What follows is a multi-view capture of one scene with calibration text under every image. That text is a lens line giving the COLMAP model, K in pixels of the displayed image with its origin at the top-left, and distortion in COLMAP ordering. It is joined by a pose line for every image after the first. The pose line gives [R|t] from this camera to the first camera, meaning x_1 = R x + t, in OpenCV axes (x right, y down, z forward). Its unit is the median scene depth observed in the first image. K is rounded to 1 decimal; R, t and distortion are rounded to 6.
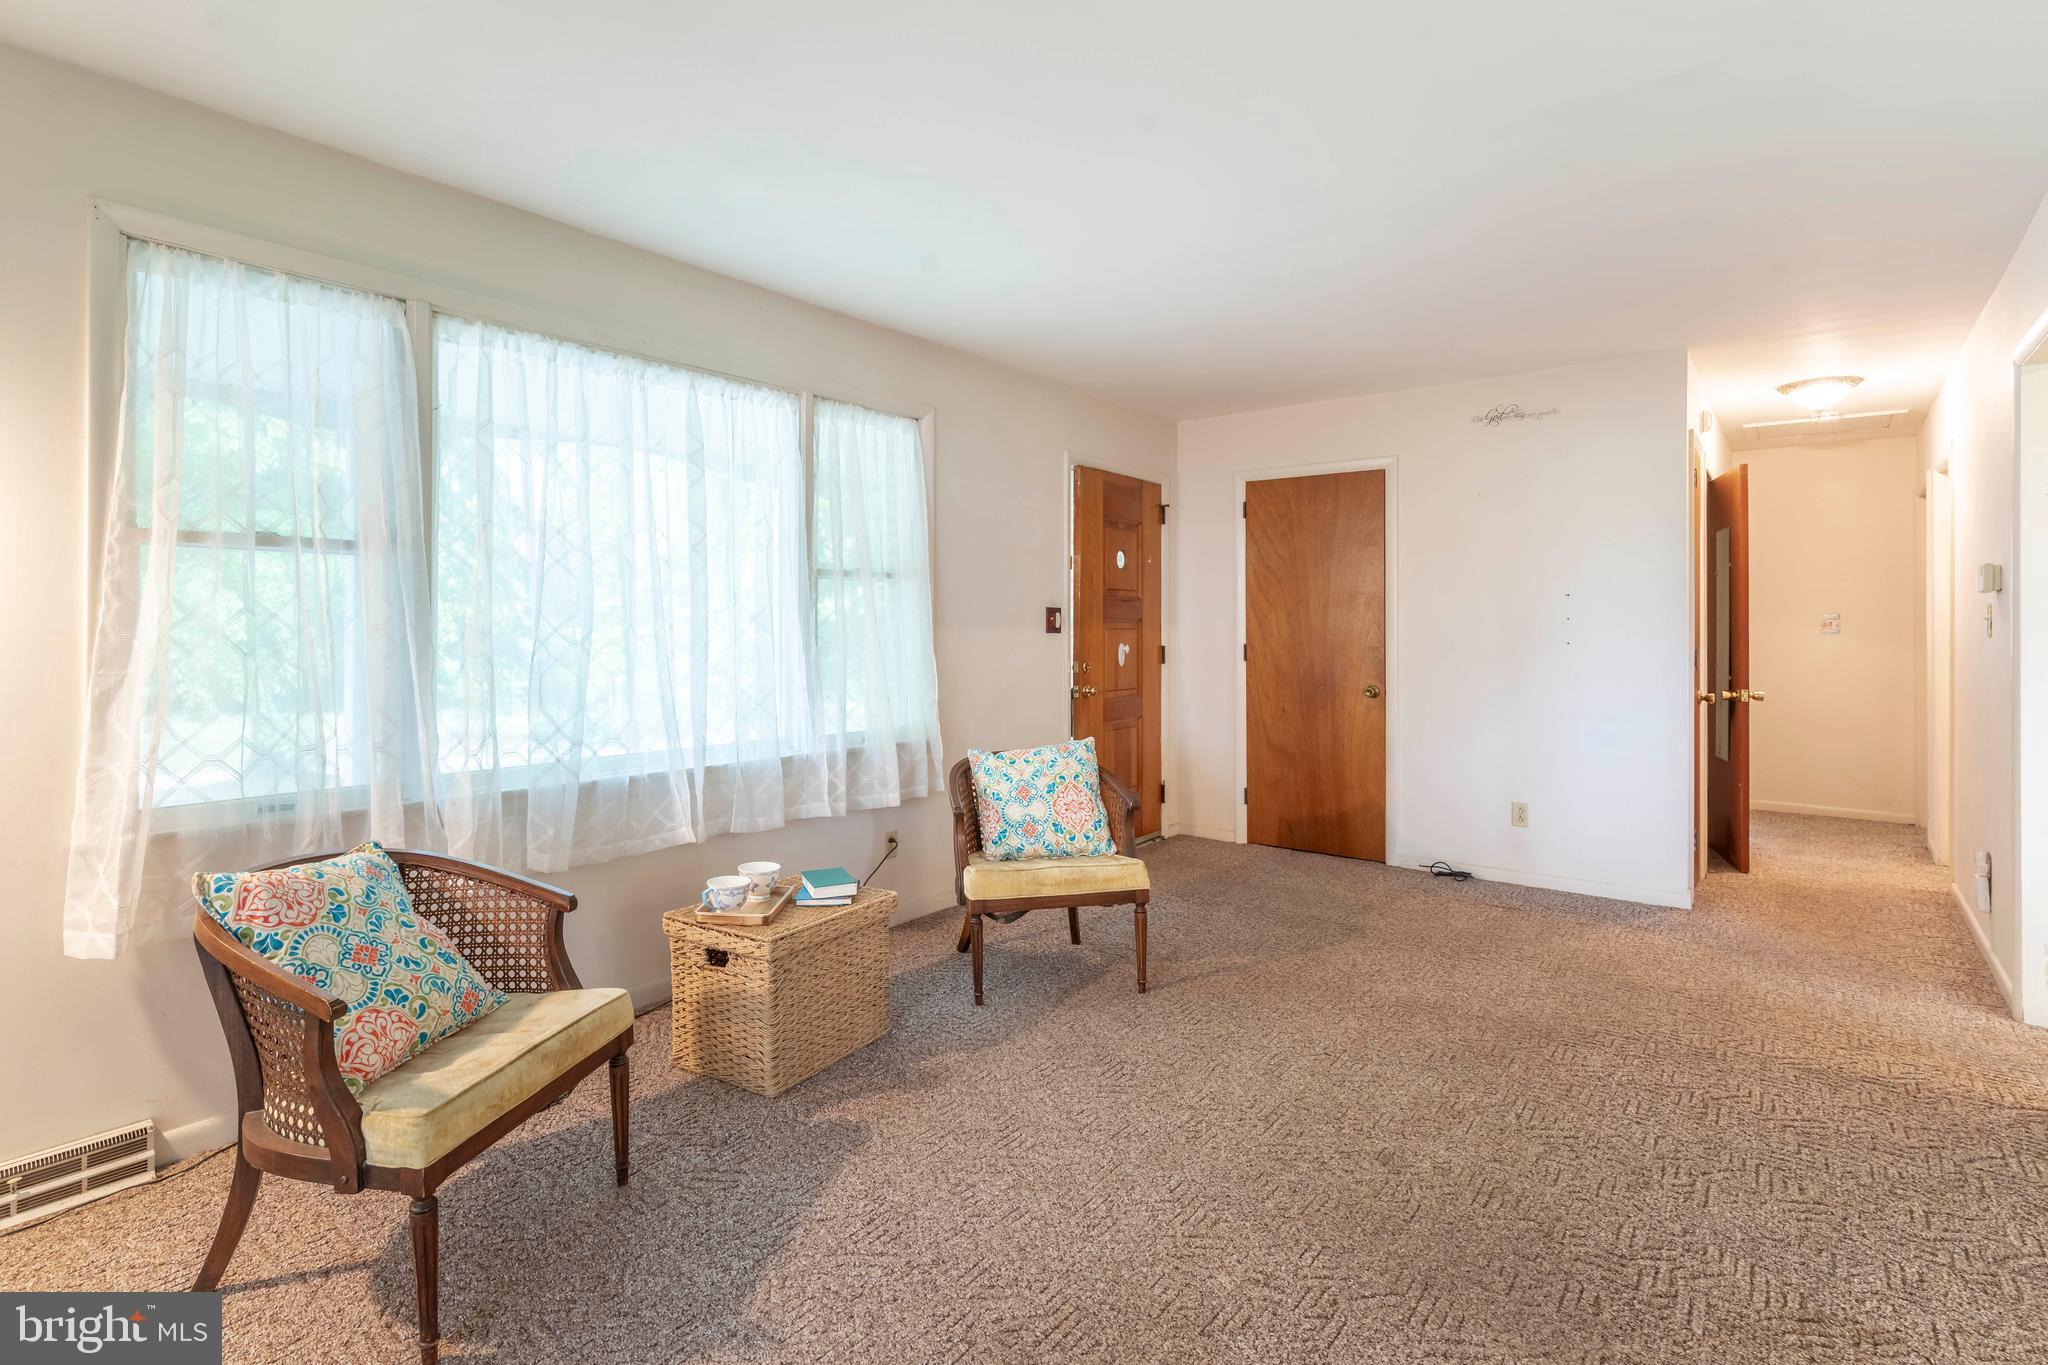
lens RADIAL K [[1010.8, 0, 989.1], [0, 1010.8, 623.3], [0, 0, 1]] dist [0.018733, 0.003526]
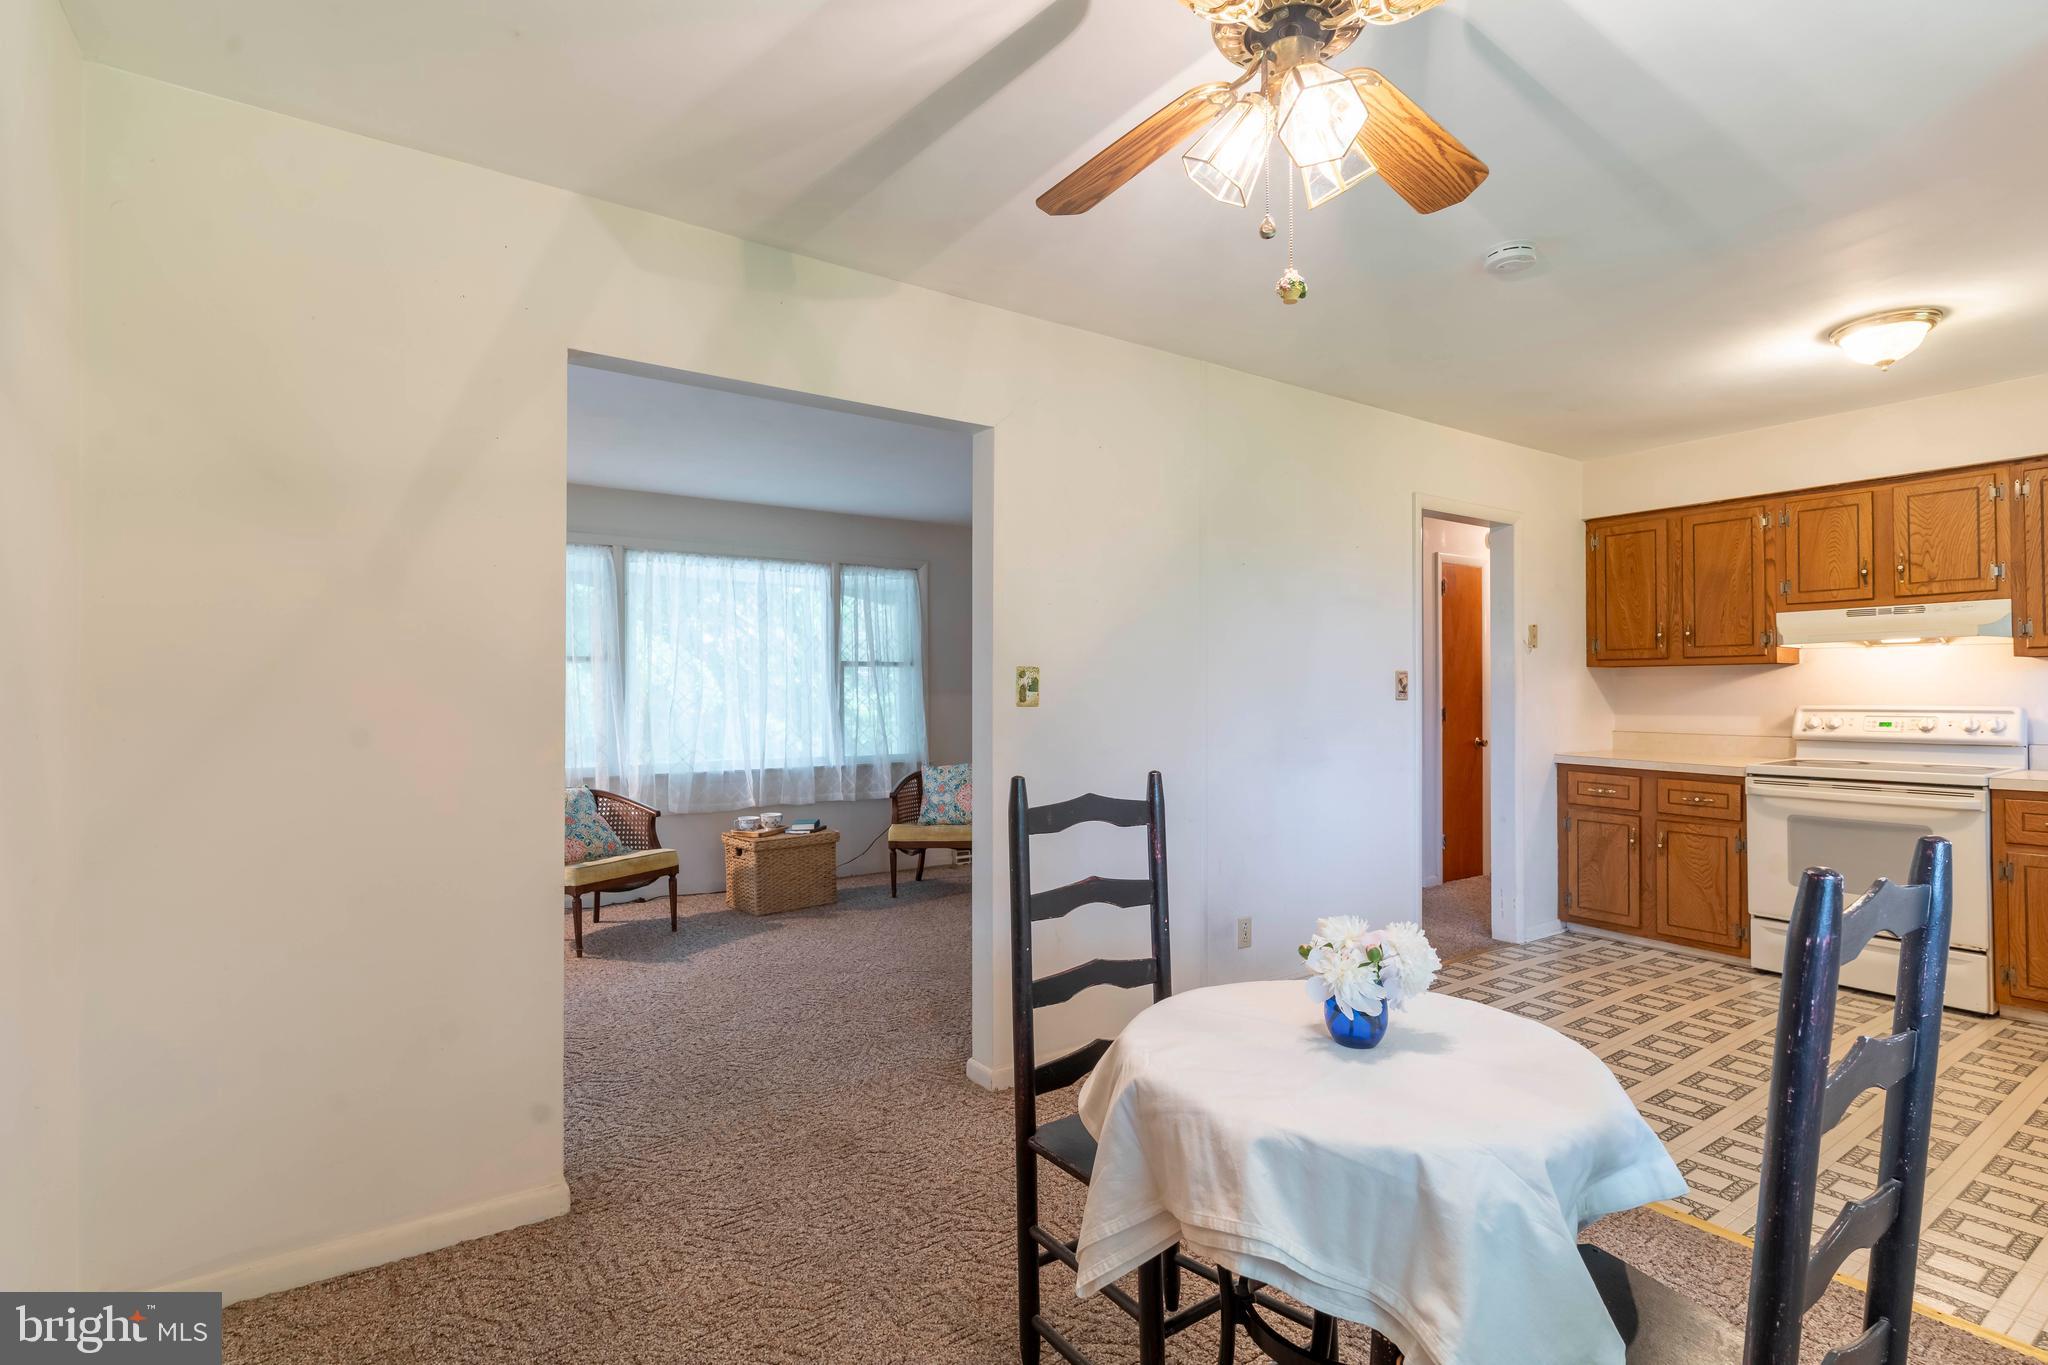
lens RADIAL K [[1010.8, 0, 1028.7], [0, 1010.8, 681.3], [0, 0, 1]] dist [0.018733, 0.003526]
pose [[0.959291, -0.007568, -0.282317, 0.674469], [0.006313, 0.999966, -0.005354, -0.006821], [0.282348, 0.003353, 0.959306, -0.630378]]
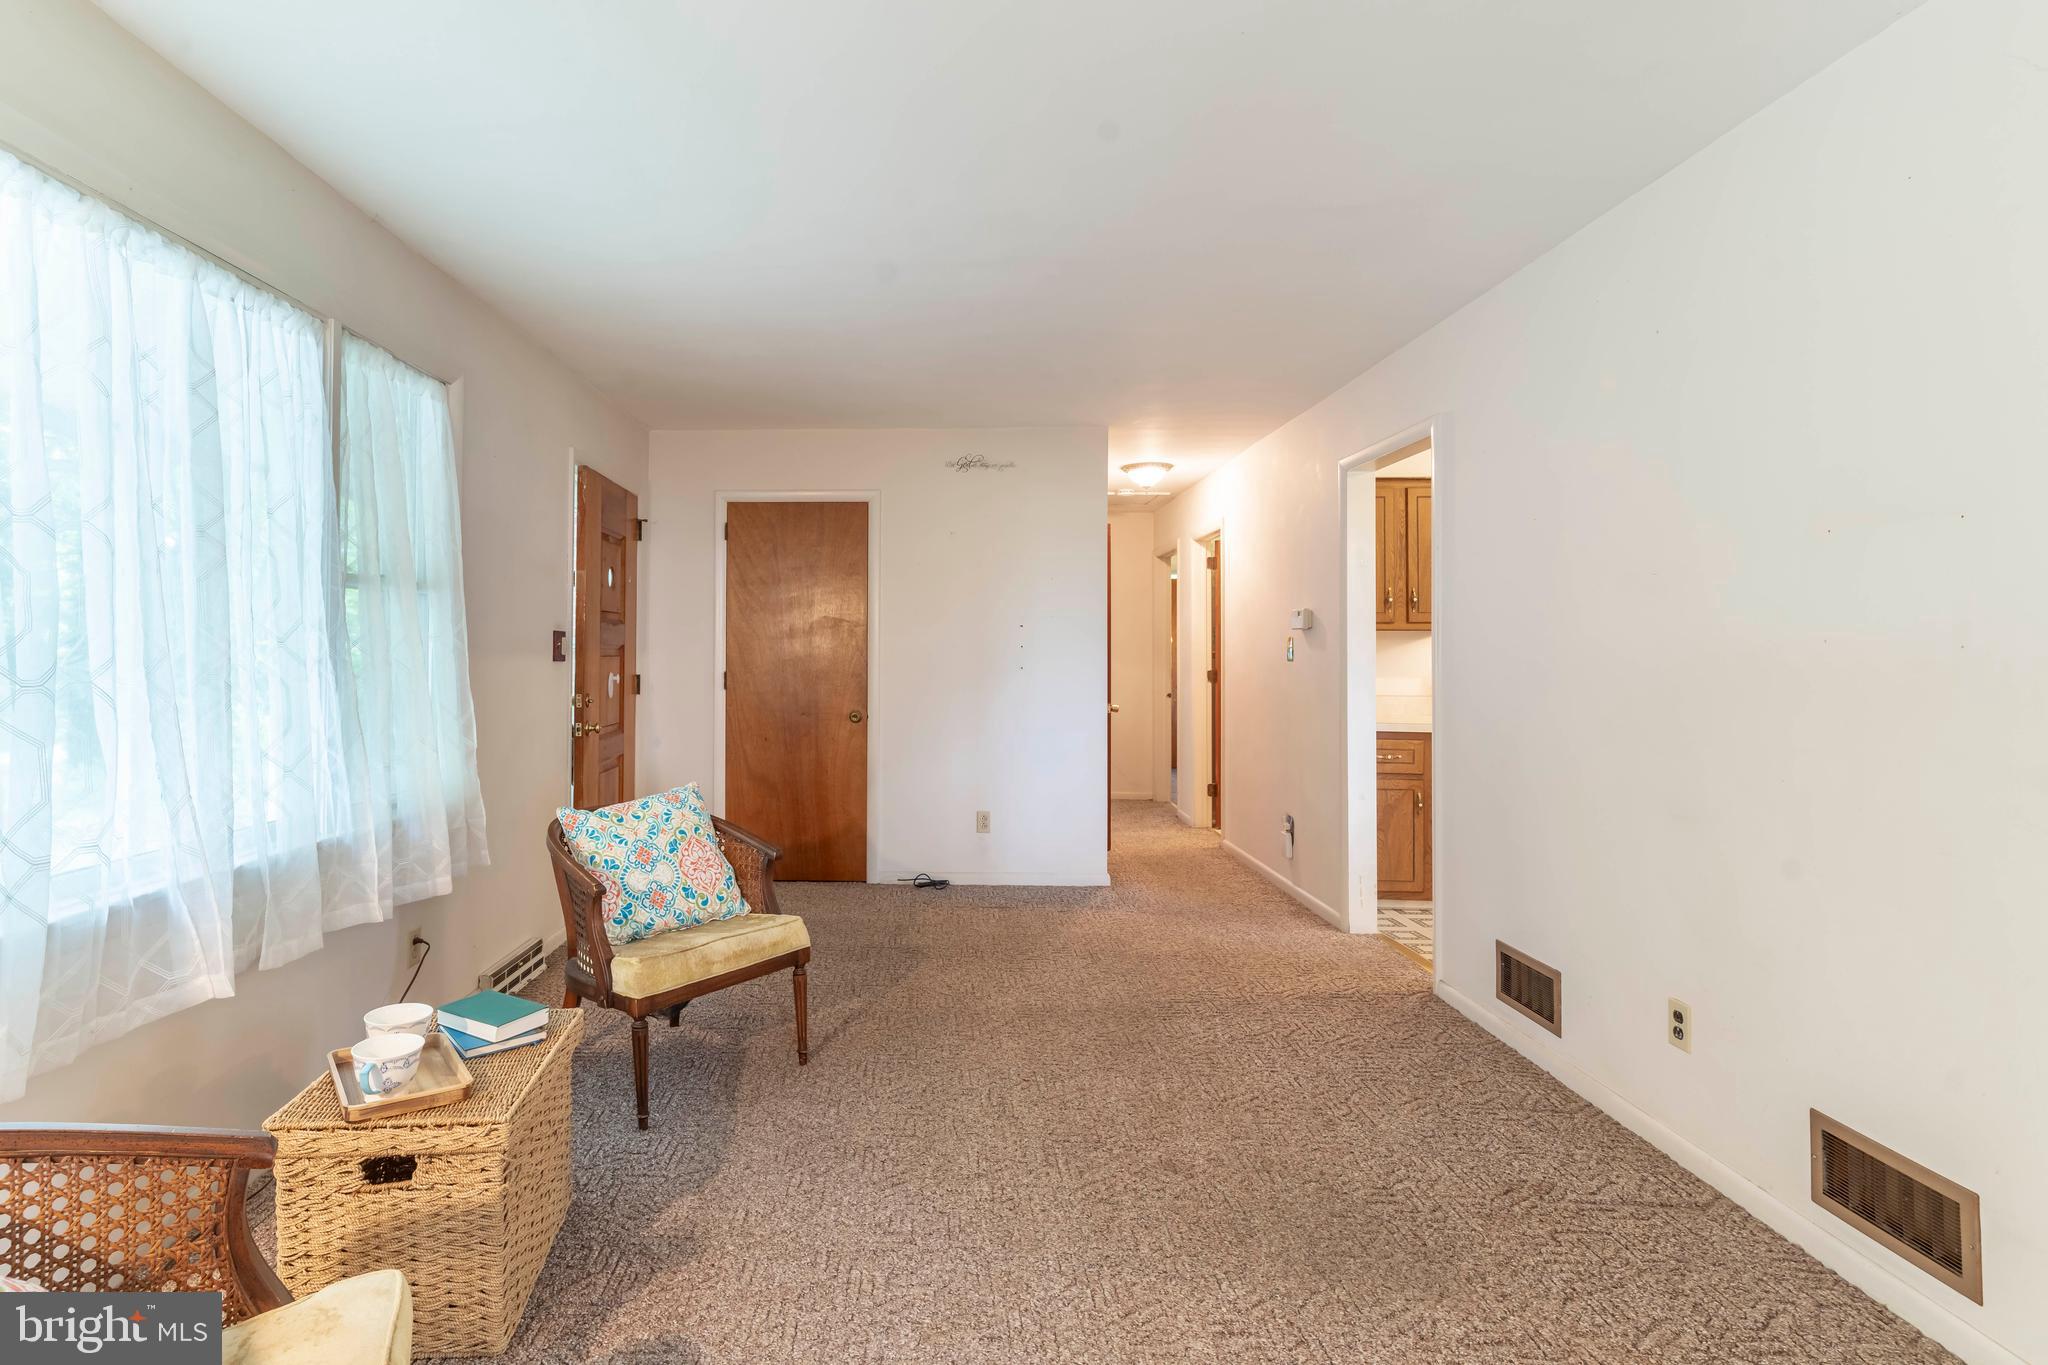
lens RADIAL K [[1010.8, 0, 884.9], [0, 1010.8, 645.8], [0, 0, 1]] dist [0.018733, 0.003526]
pose [[0.810471, 0.003937, 0.585766, -0.294926], [-0.002139, 0.999991, -0.003762, -0.001235], [-0.585775, 0.001797, 0.810472, 0.215312]]
